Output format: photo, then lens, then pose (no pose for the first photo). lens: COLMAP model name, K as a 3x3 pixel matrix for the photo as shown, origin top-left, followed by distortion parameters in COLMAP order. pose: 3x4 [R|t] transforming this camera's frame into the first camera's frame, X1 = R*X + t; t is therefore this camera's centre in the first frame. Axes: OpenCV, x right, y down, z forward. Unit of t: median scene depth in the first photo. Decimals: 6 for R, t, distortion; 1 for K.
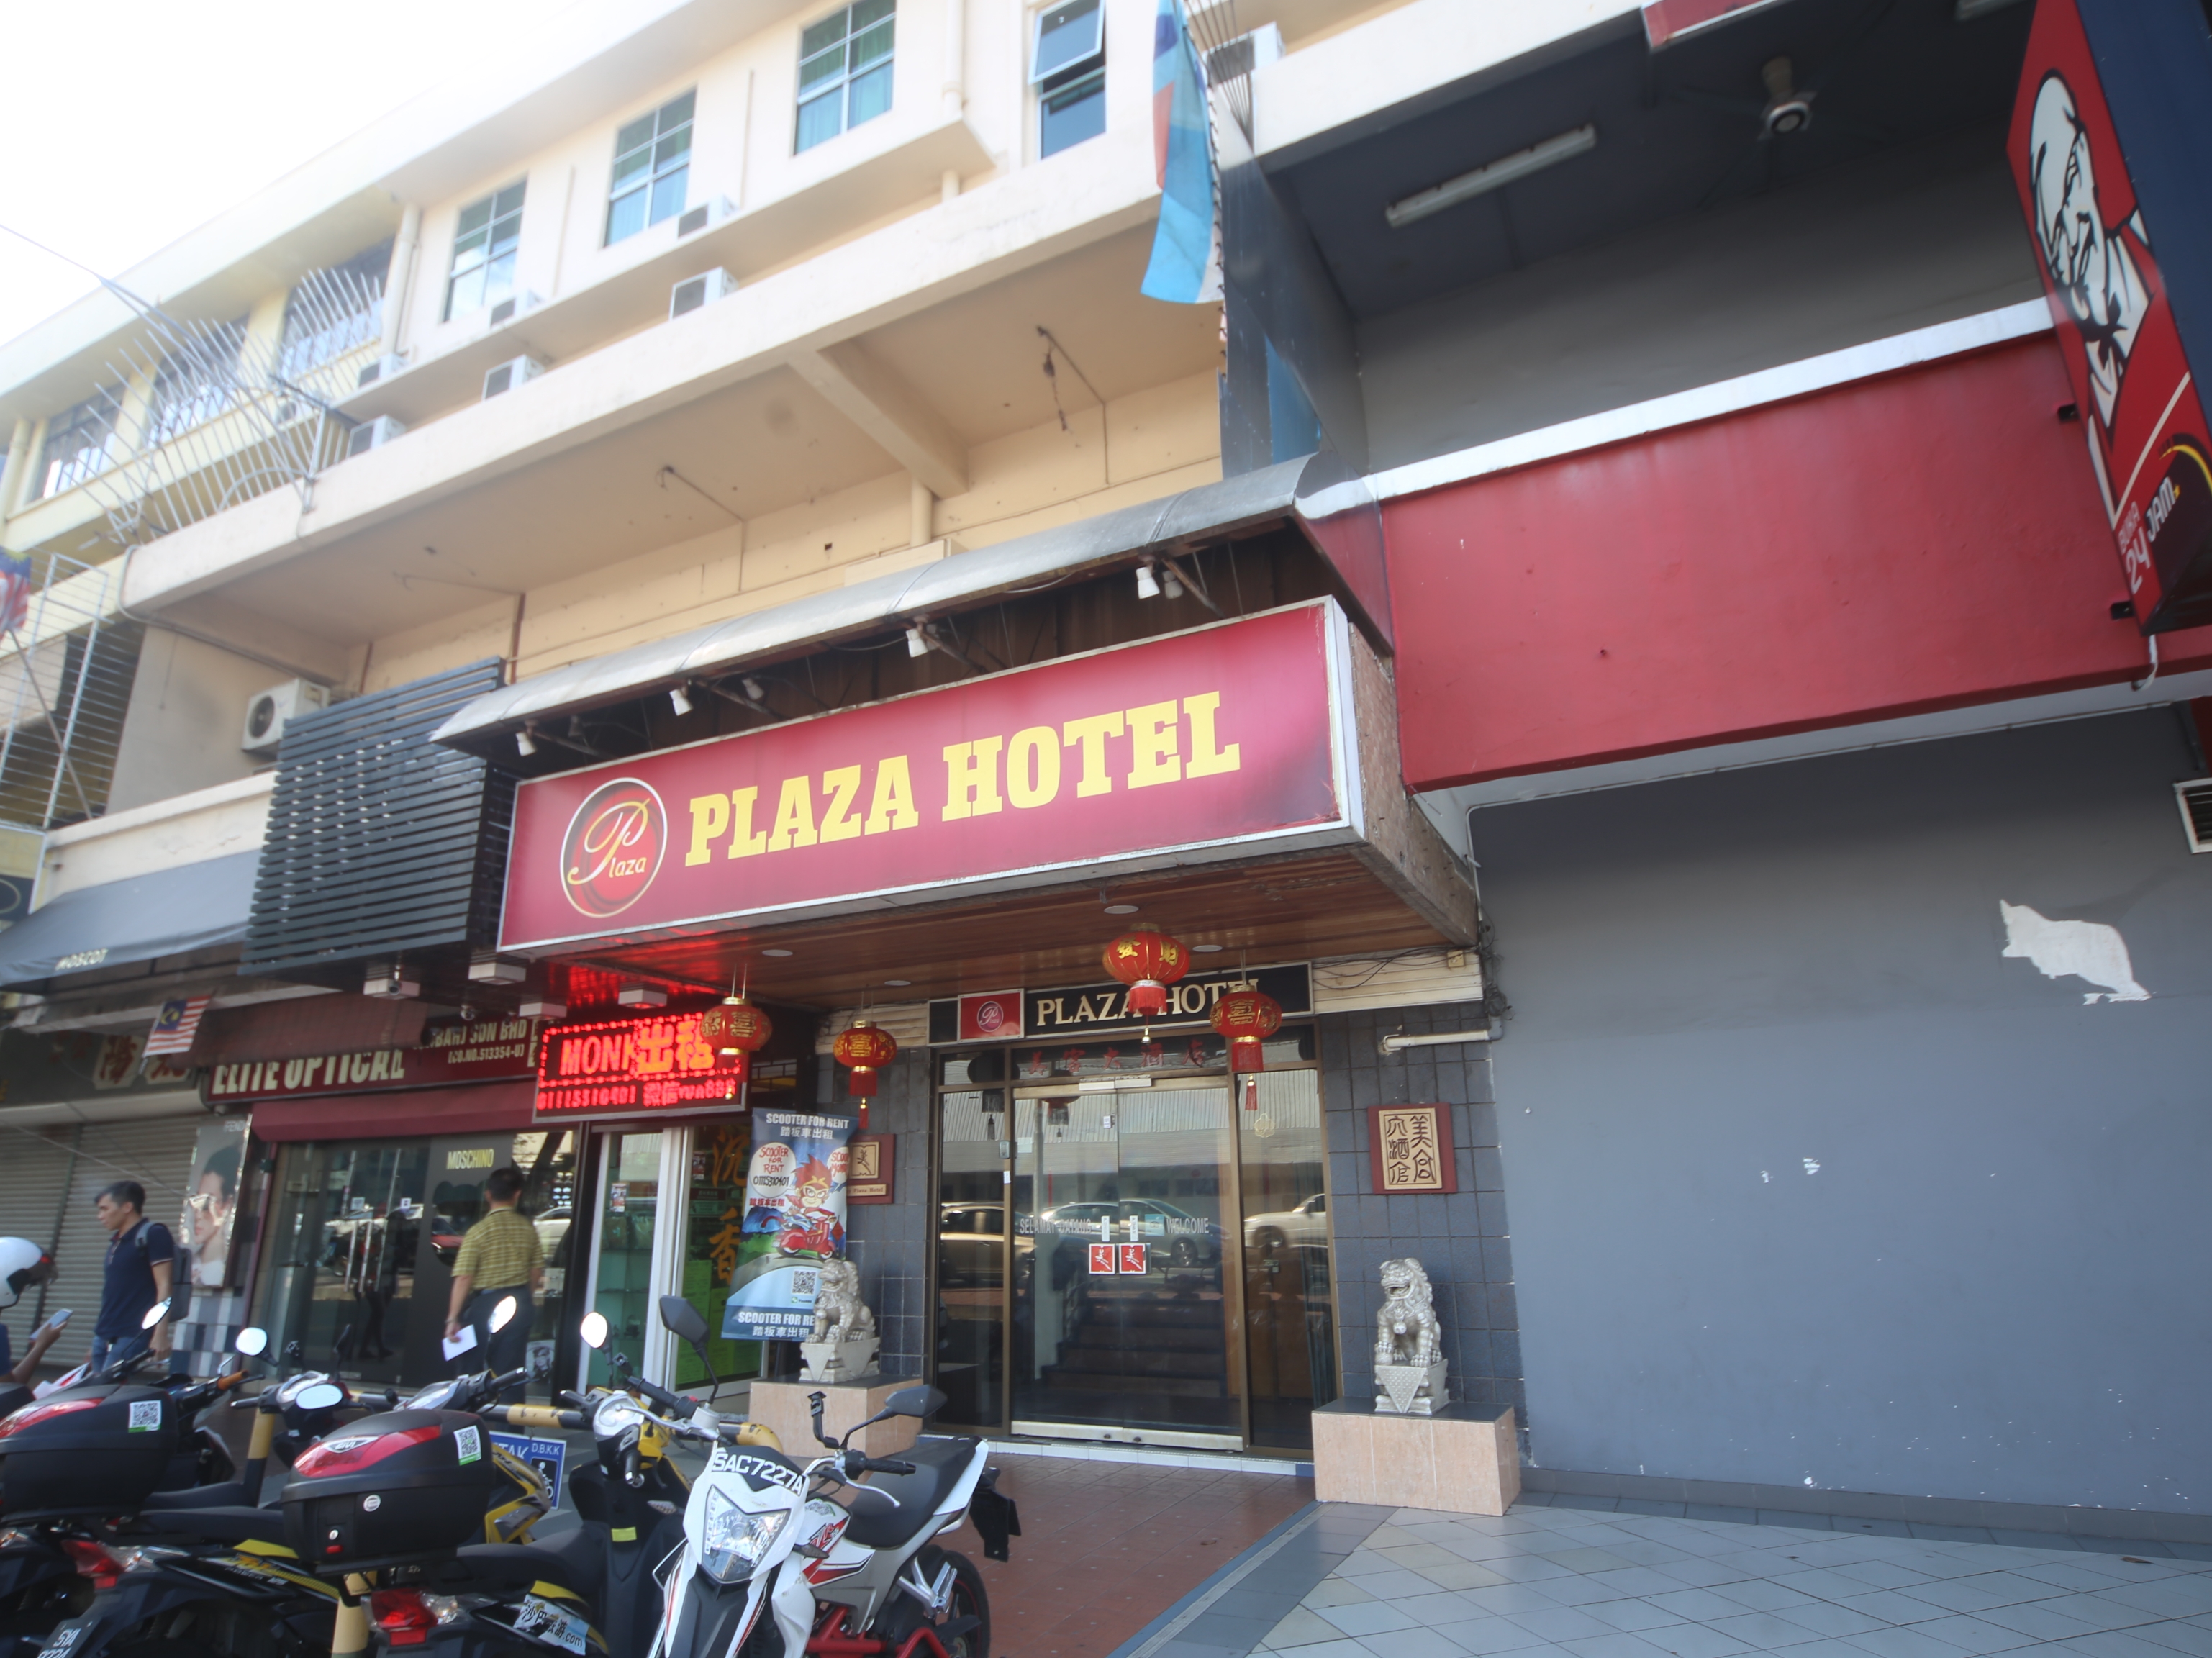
lens RADIAL K [[1254.1, 0, 1106.0], [0, 1254.1, 829.0], [0, 0, 1]] dist [-0.016665, 0.011006]
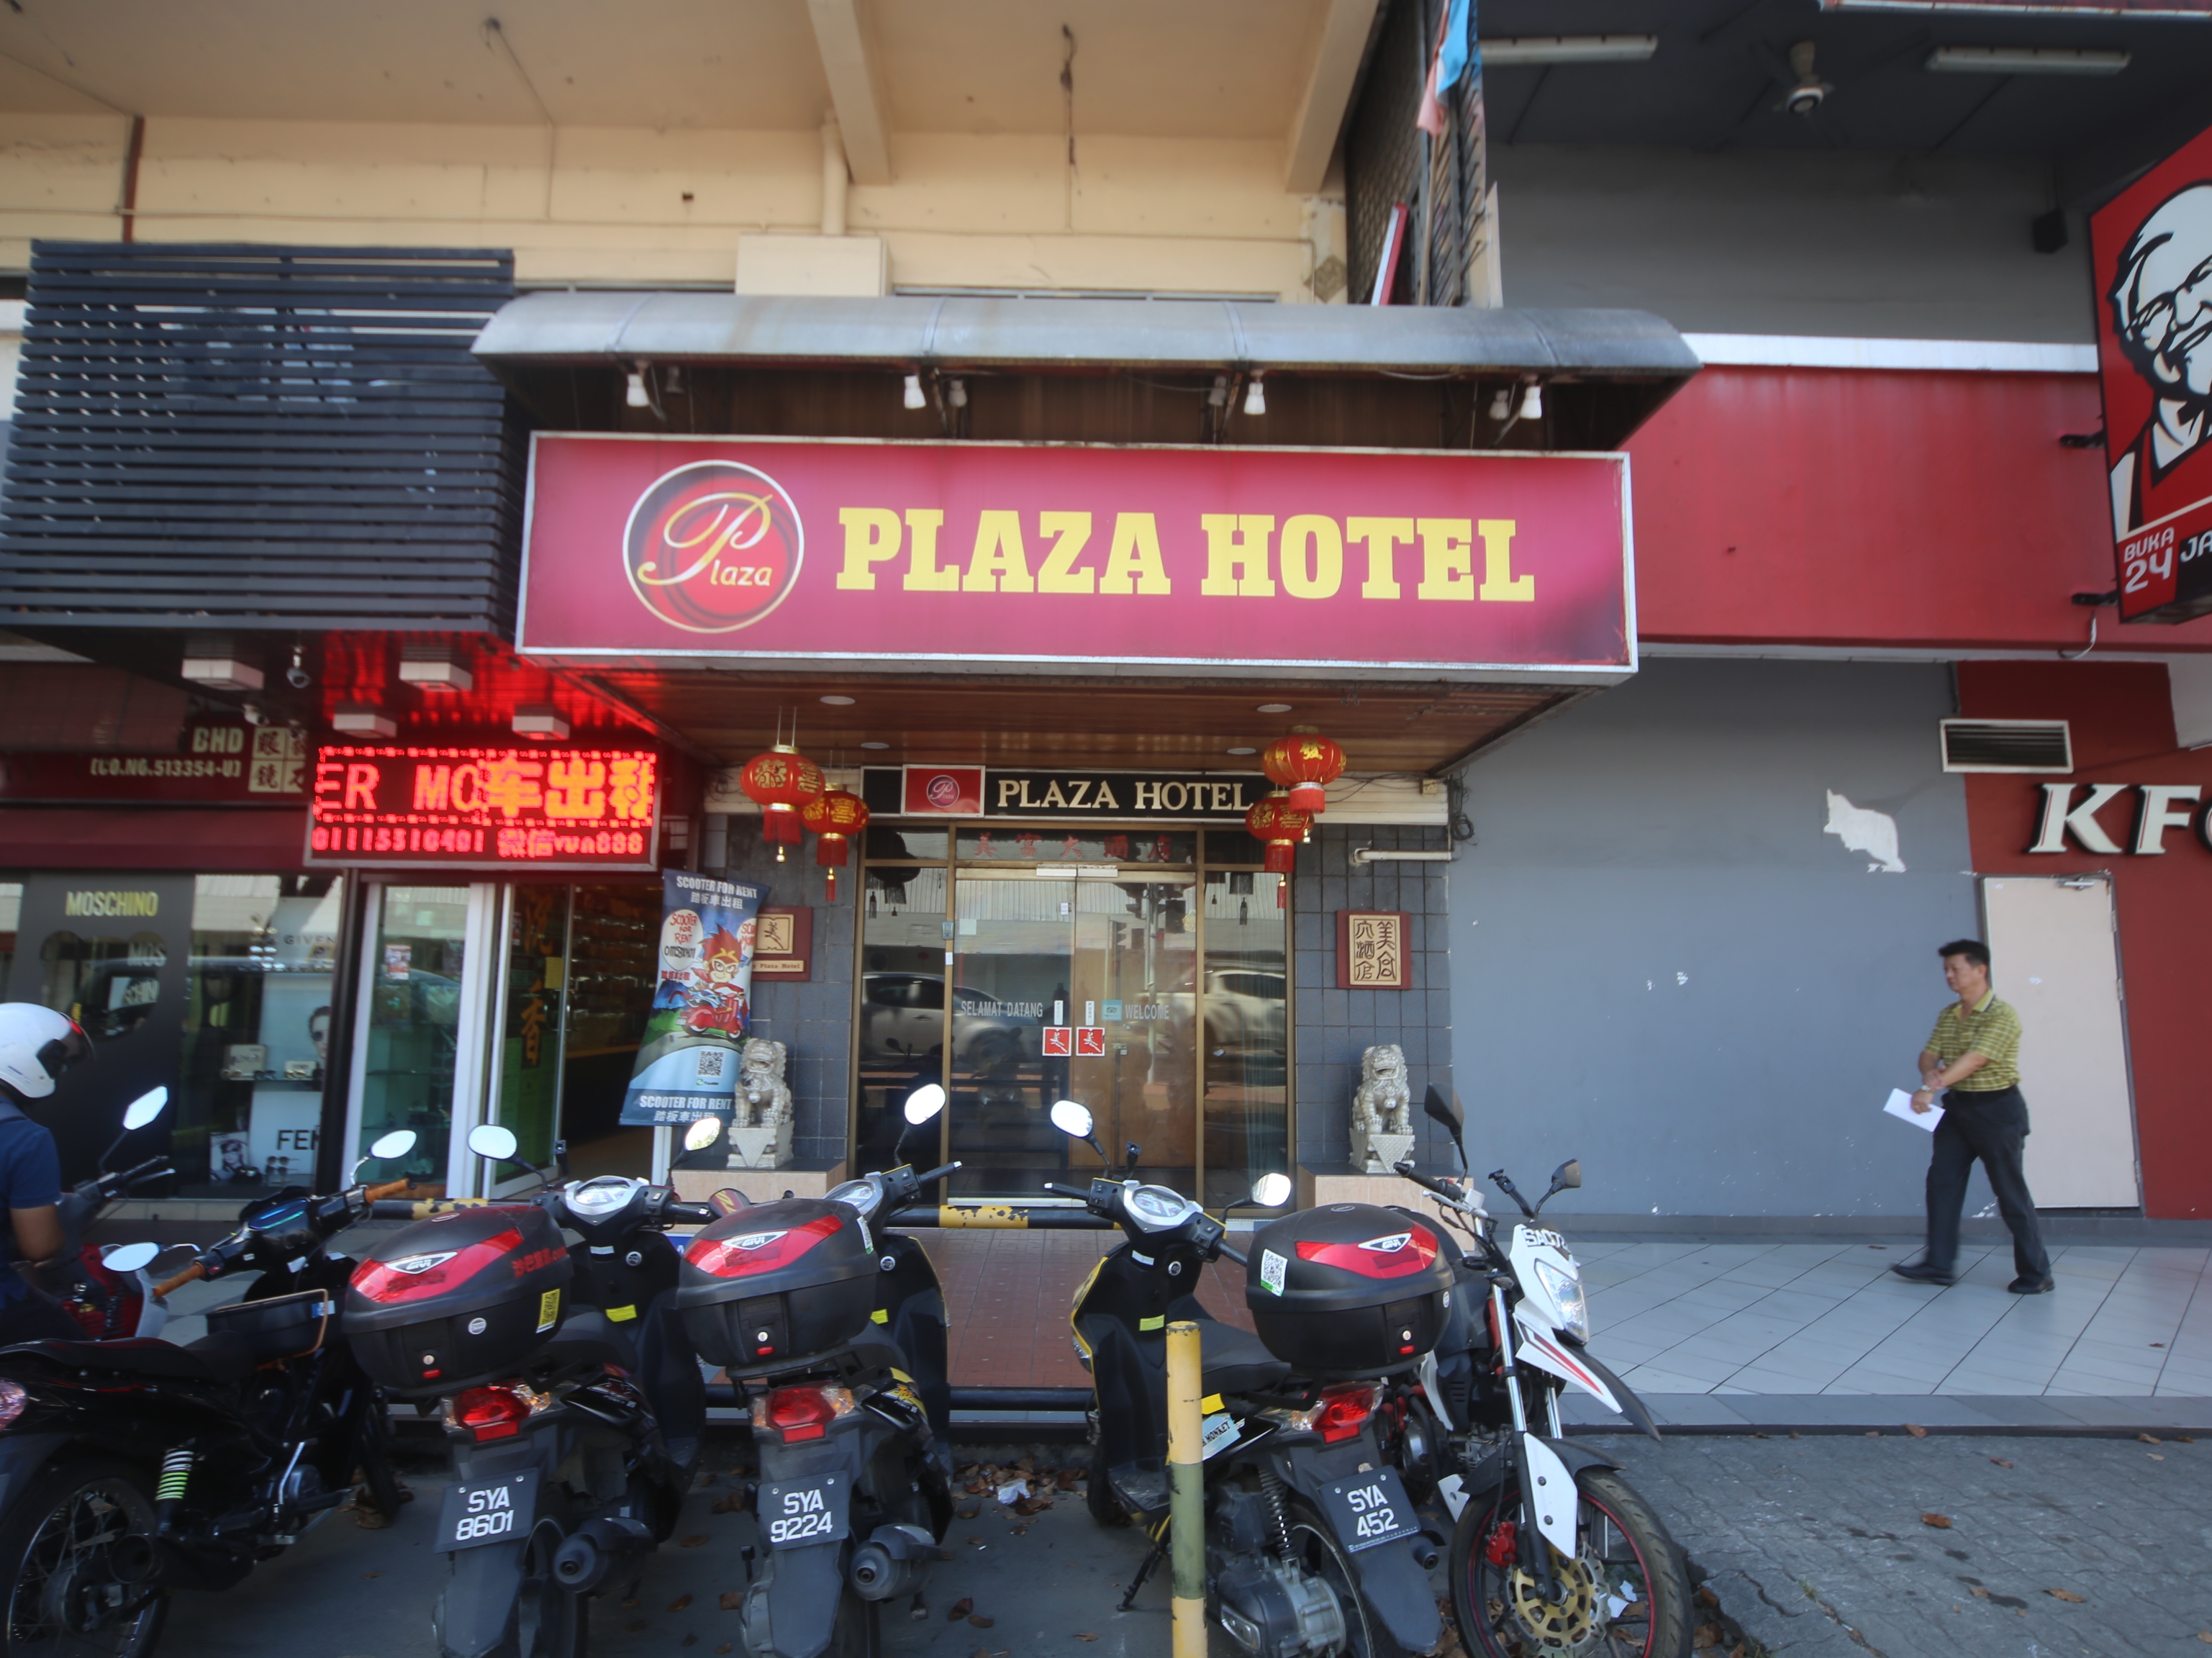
lens RADIAL K [[1254.1, 0, 1106.0], [0, 1254.1, 829.0], [0, 0, 1]] dist [-0.016665, 0.011006]
pose [[0.885139, 0.086127, 0.457286, -0.480656], [-0.160460, 0.978939, 0.126216, 0.046207], [-0.436785, -0.185094, 0.880318, 0.138038]]
